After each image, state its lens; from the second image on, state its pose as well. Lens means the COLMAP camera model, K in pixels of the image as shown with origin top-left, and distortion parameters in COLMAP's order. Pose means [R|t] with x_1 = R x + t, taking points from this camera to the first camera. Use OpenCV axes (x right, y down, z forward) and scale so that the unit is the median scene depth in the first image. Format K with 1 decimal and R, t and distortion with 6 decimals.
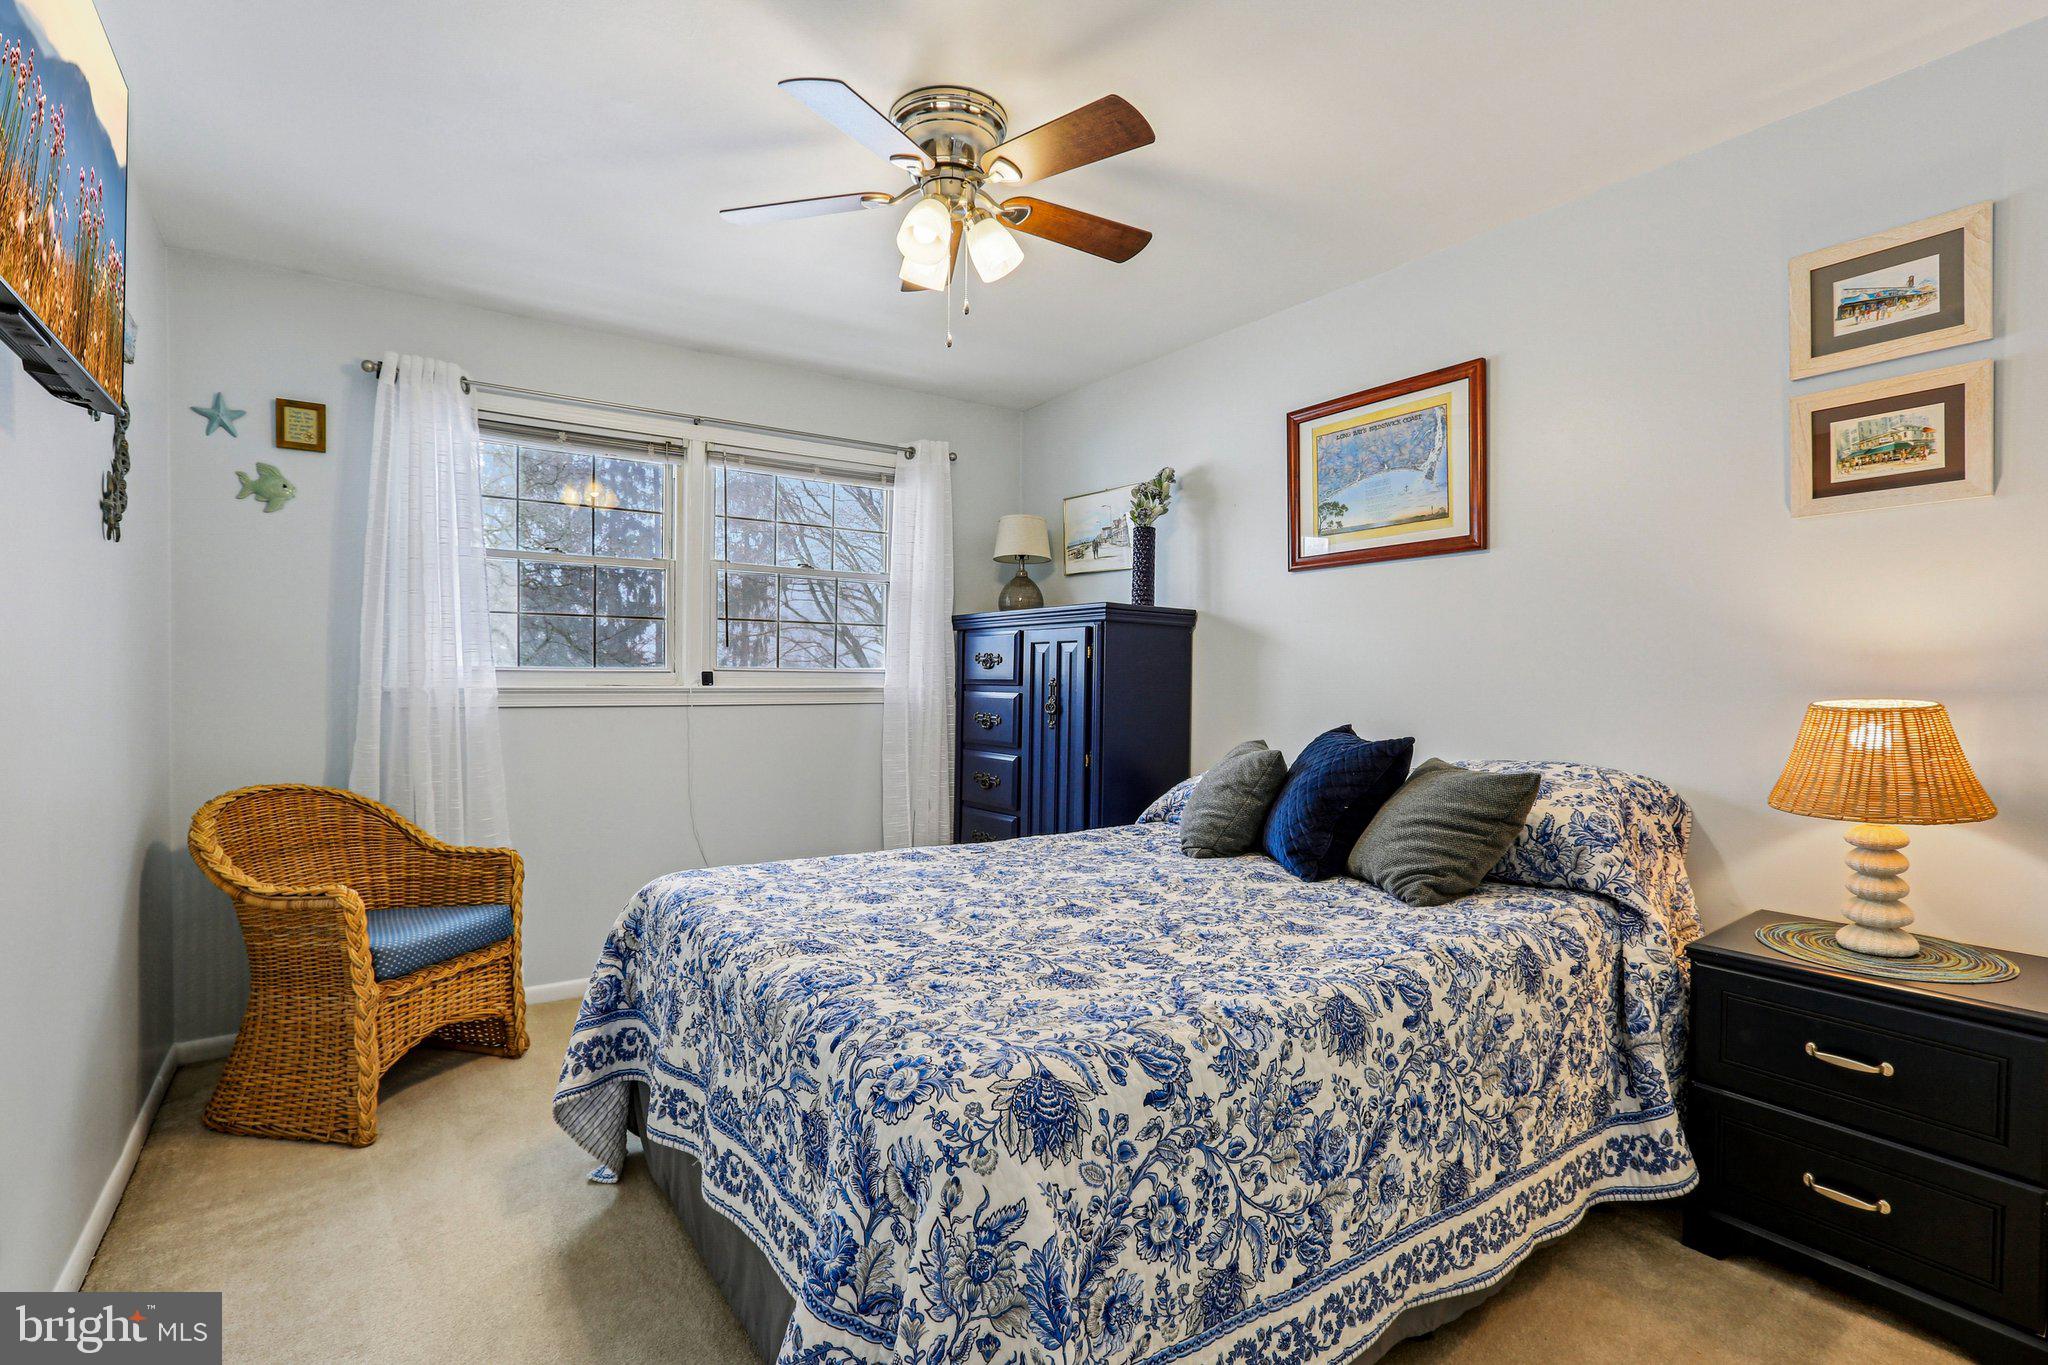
lens RADIAL K [[948.4, 0, 1018.1], [0, 948.4, 684.2], [0, 0, 1]] dist [-0.044514, 0.013026]
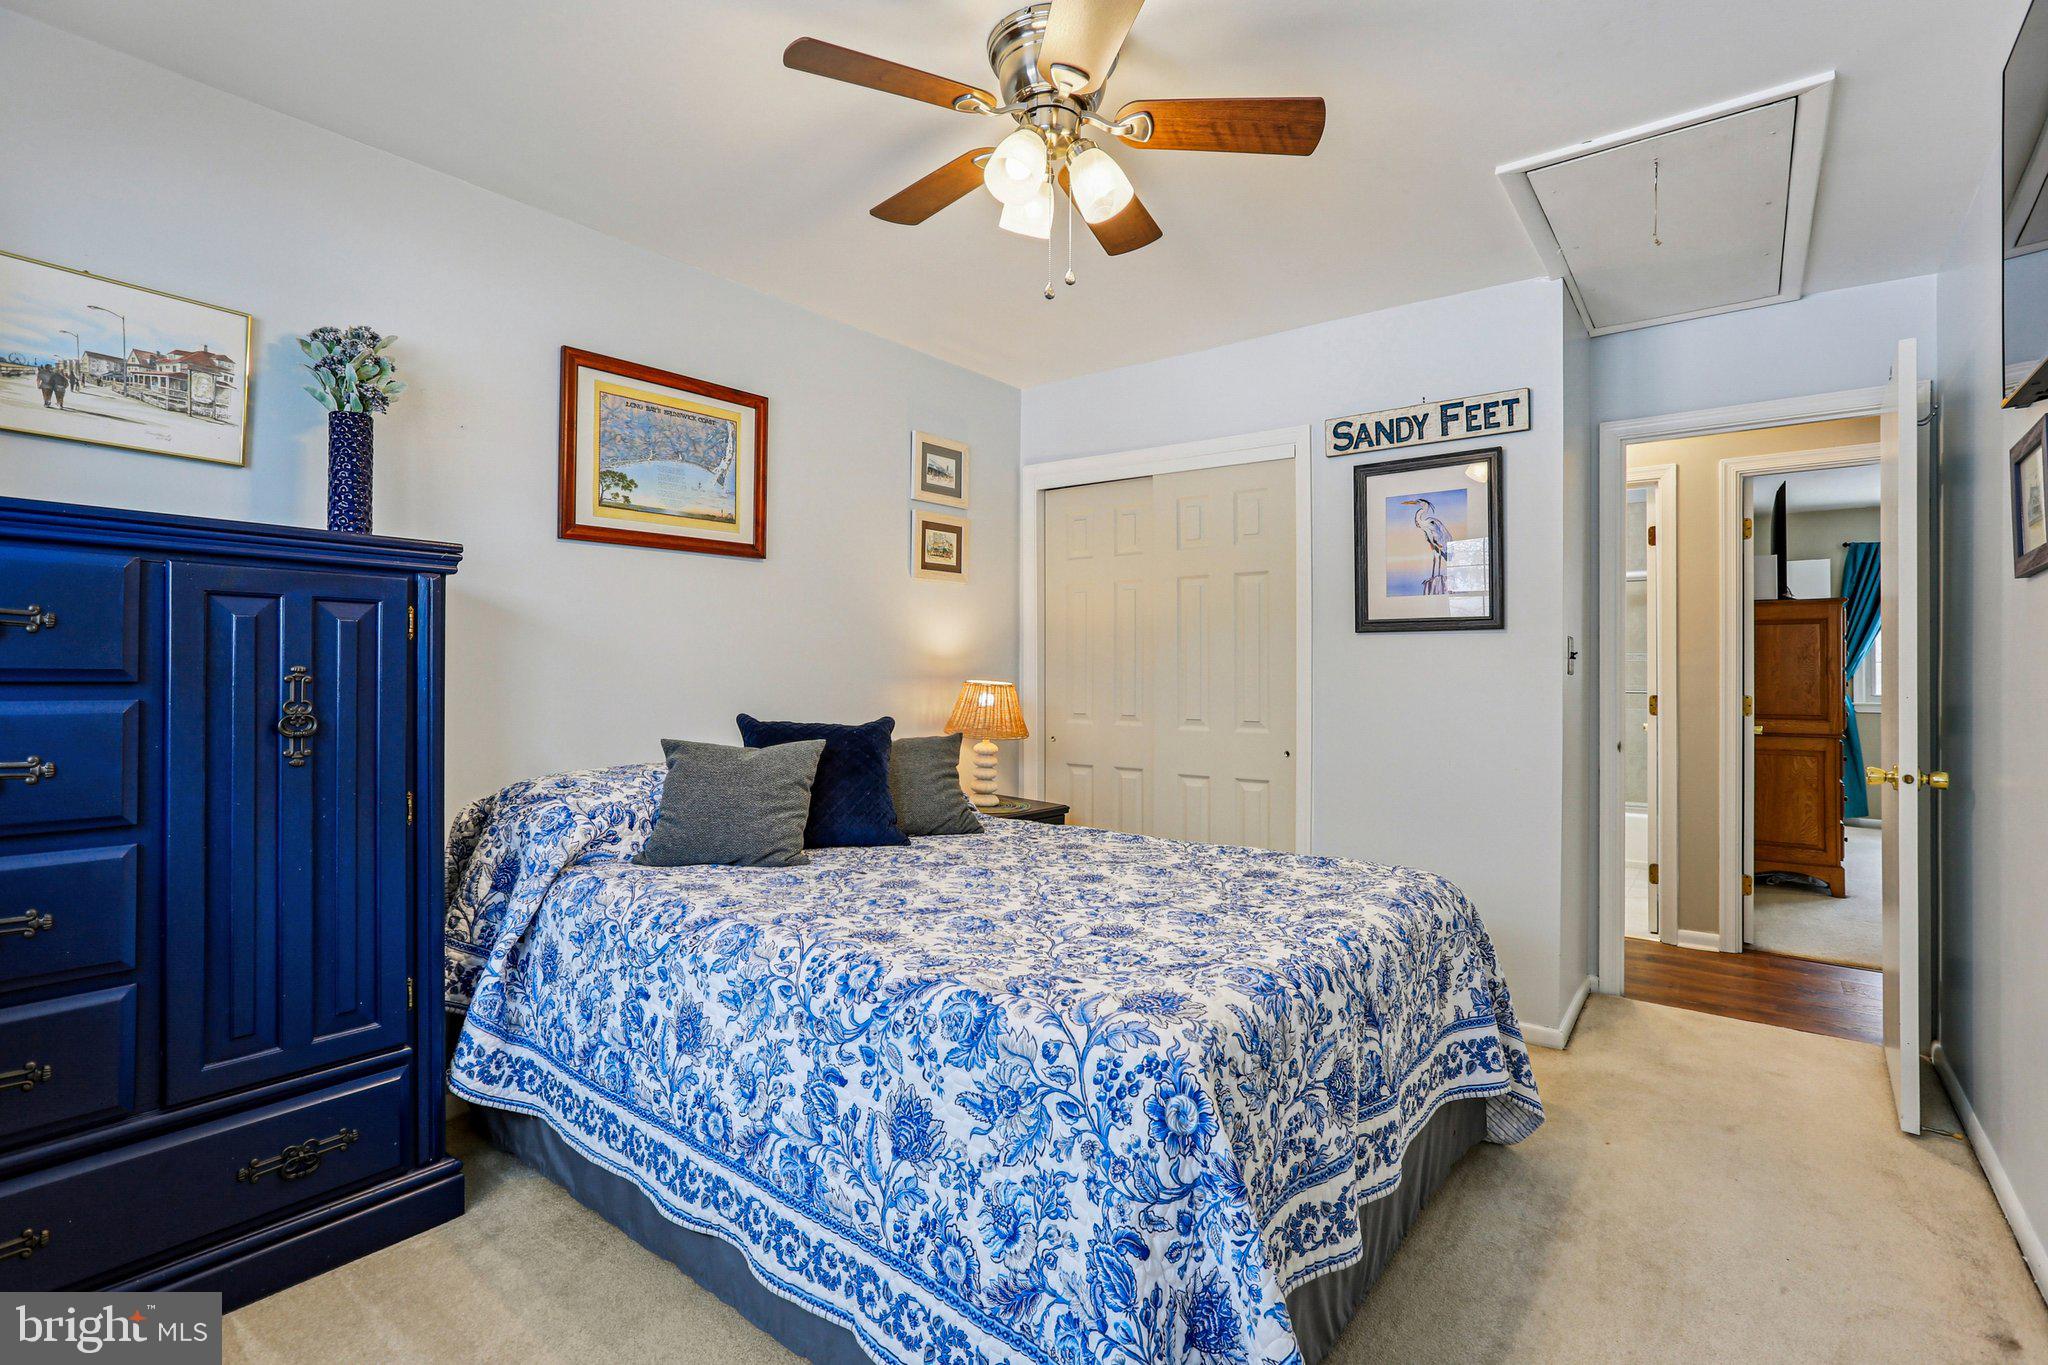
lens RADIAL K [[948.4, 0, 1019.5], [0, 948.4, 671.7], [0, 0, 1]] dist [-0.044514, 0.013026]
pose [[-0.283238, -0.003416, 0.959043, -0.705781], [0.002571, 0.999987, 0.004321, -0.007170], [-0.959046, 0.003690, -0.283226, 0.988872]]
